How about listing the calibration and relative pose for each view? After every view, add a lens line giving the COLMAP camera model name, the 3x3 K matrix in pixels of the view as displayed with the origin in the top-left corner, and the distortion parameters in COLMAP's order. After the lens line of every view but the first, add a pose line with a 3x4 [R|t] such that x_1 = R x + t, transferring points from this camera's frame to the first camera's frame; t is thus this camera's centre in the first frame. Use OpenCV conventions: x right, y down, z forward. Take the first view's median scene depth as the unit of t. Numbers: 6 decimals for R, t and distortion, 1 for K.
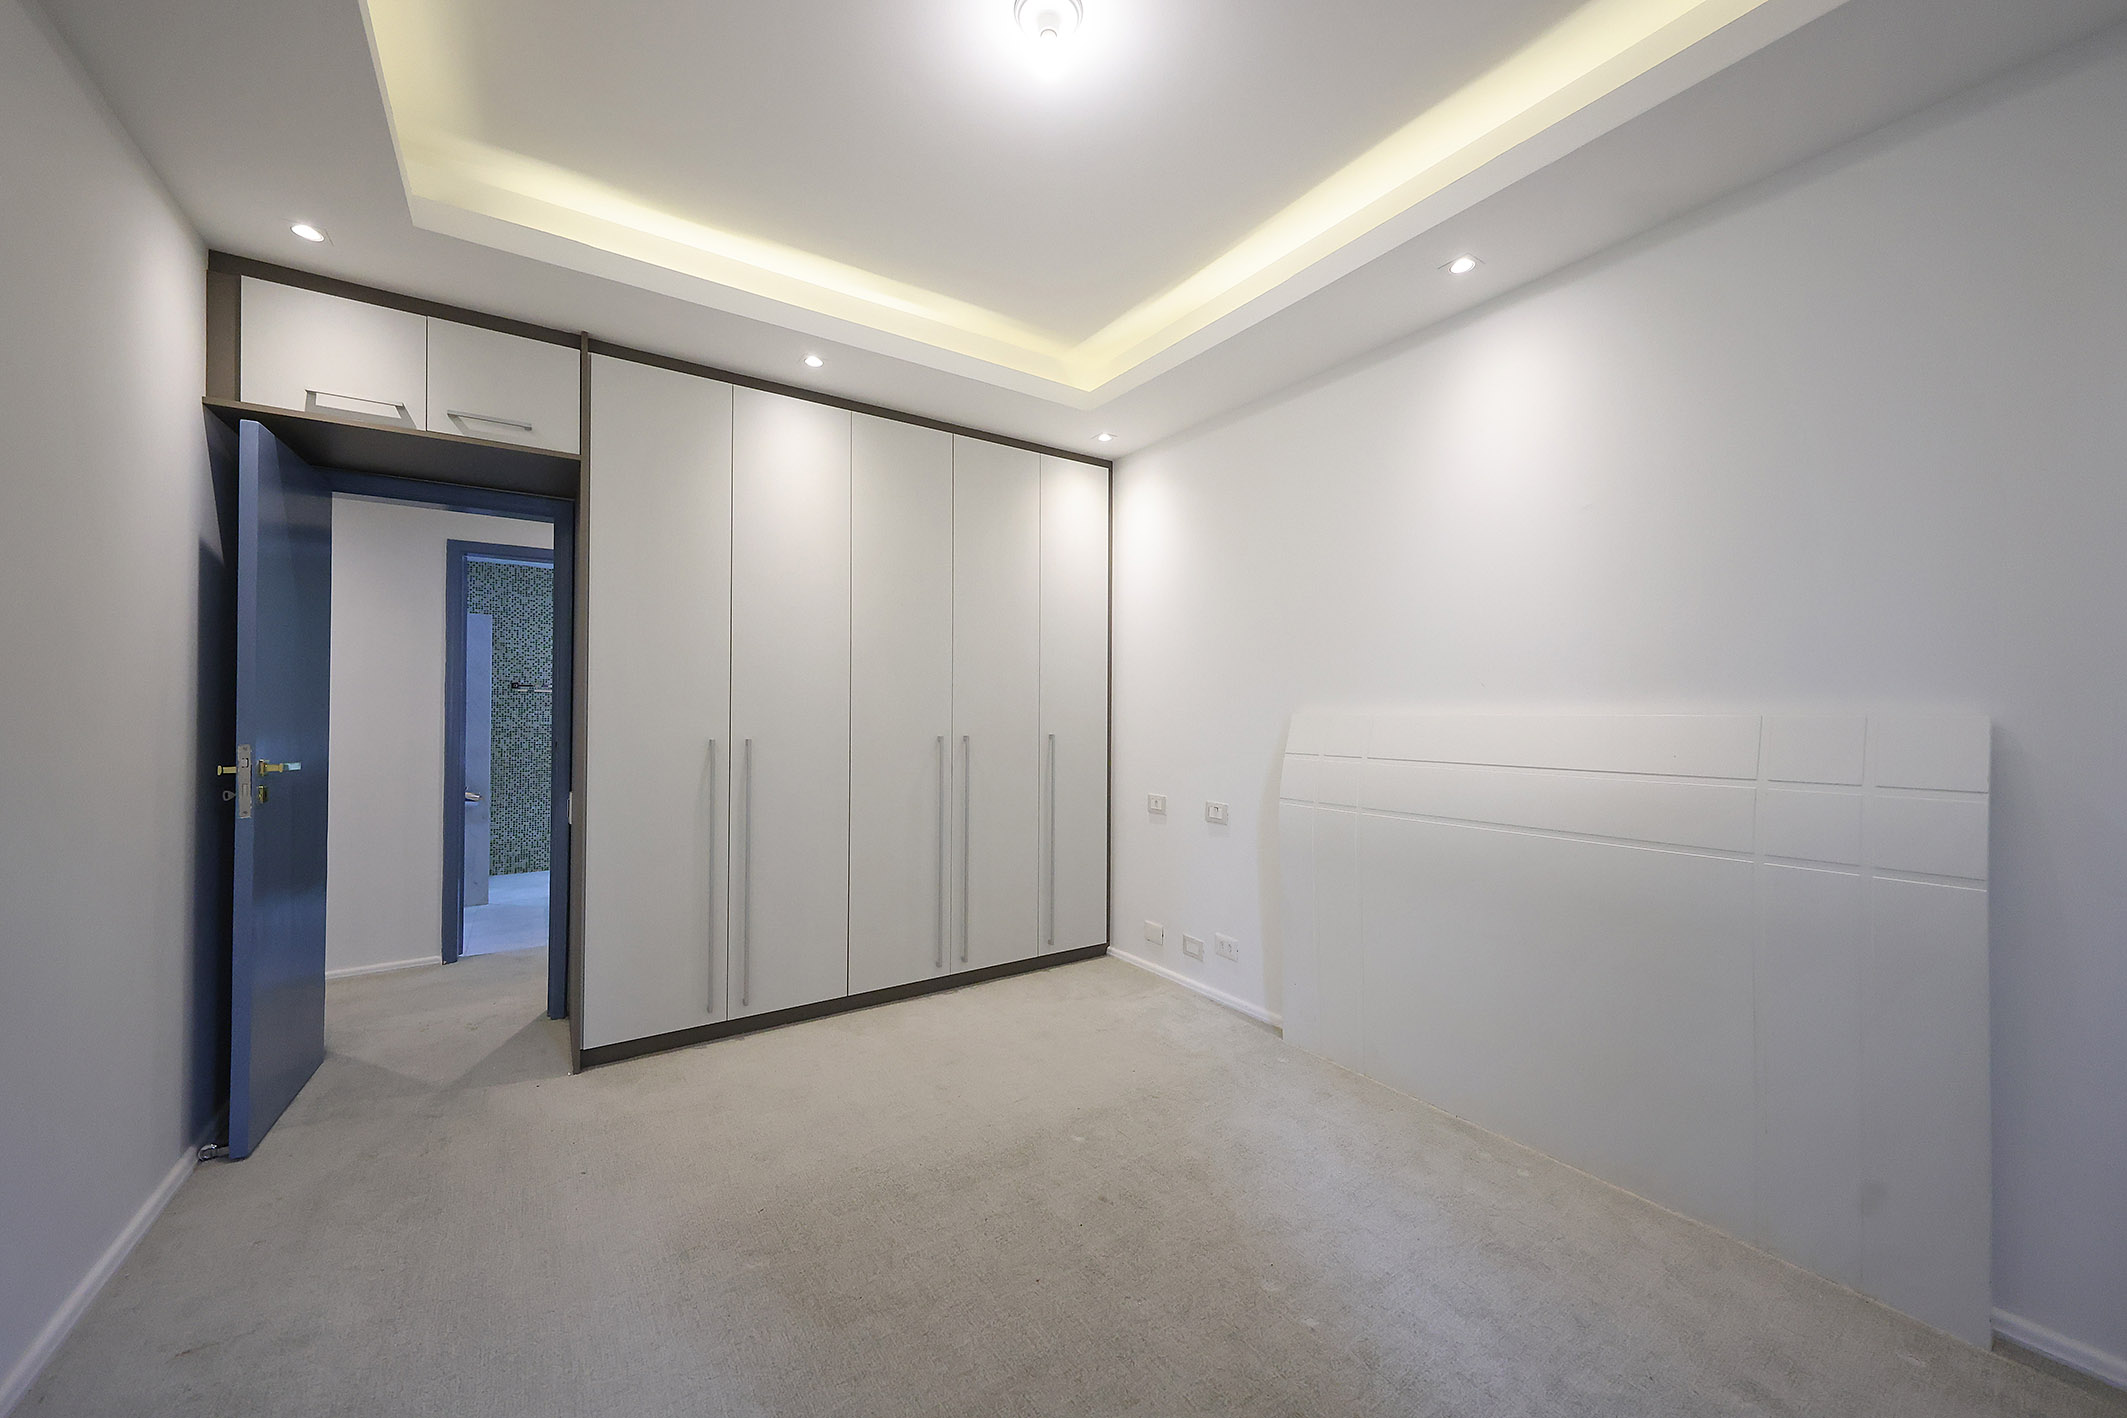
lens RADIAL K [[759.1, 0, 1062.3], [0, 759.1, 704.3], [0, 0, 1]] dist [-0.000151, -0.000108]
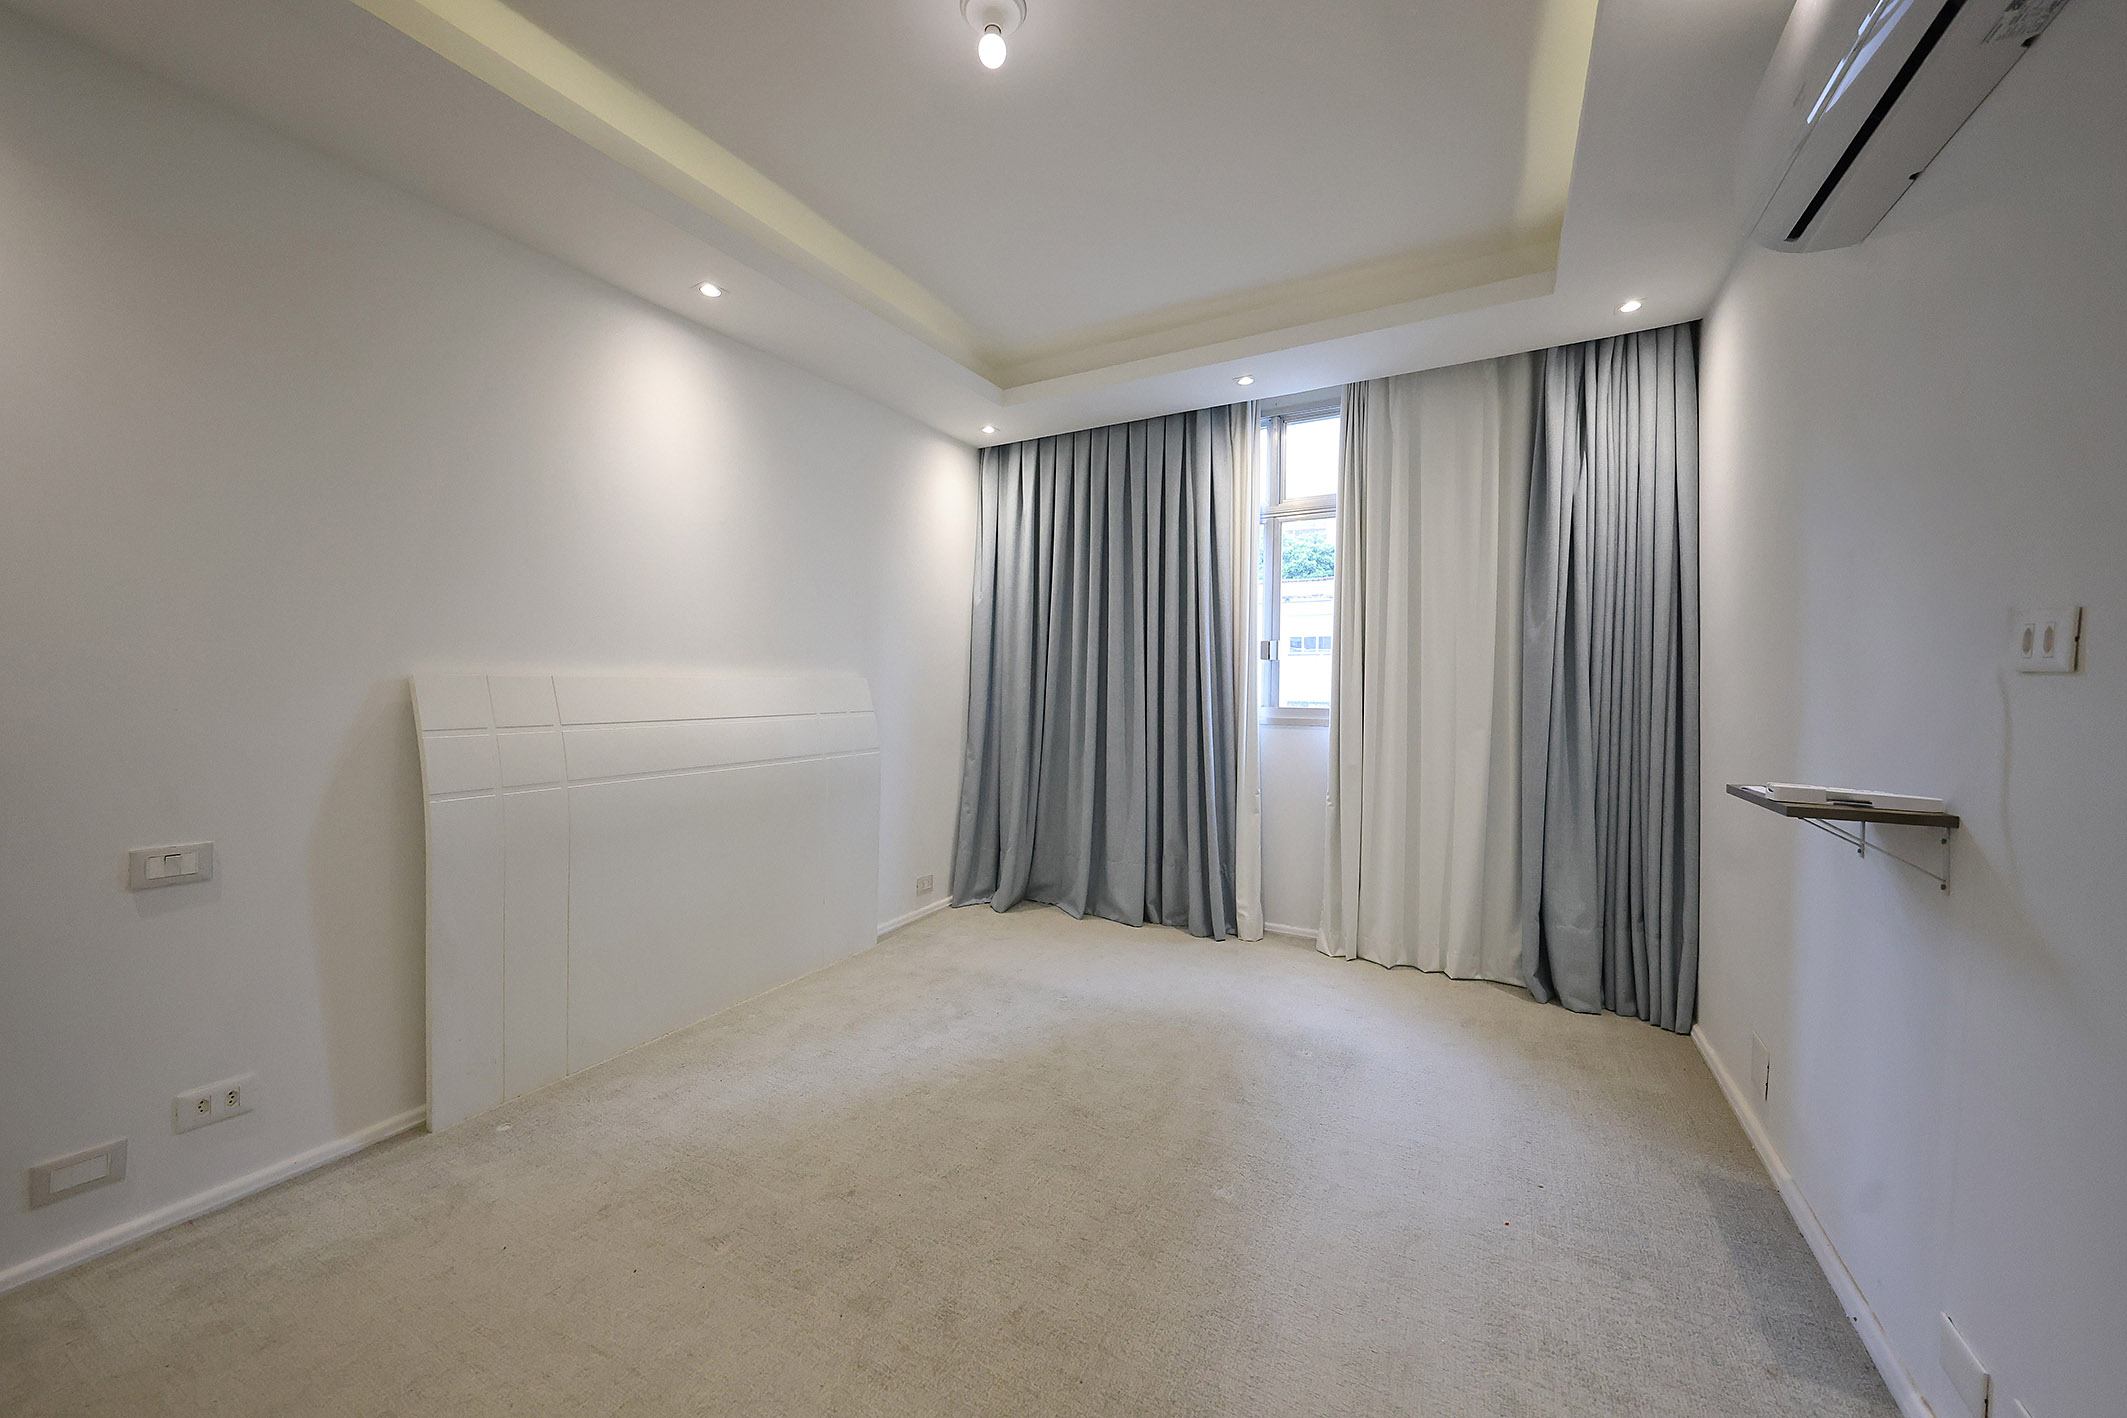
lens RADIAL K [[759.1, 0, 1062.3], [0, 759.1, 704.3], [0, 0, 1]] dist [-0.000151, -0.000108]
pose [[-0.439344, -0.025993, 0.897943, -0.573580], [-0.013629, 0.999659, 0.022269, 0.013280], [-0.898216, -0.002454, -0.439548, 0.744800]]
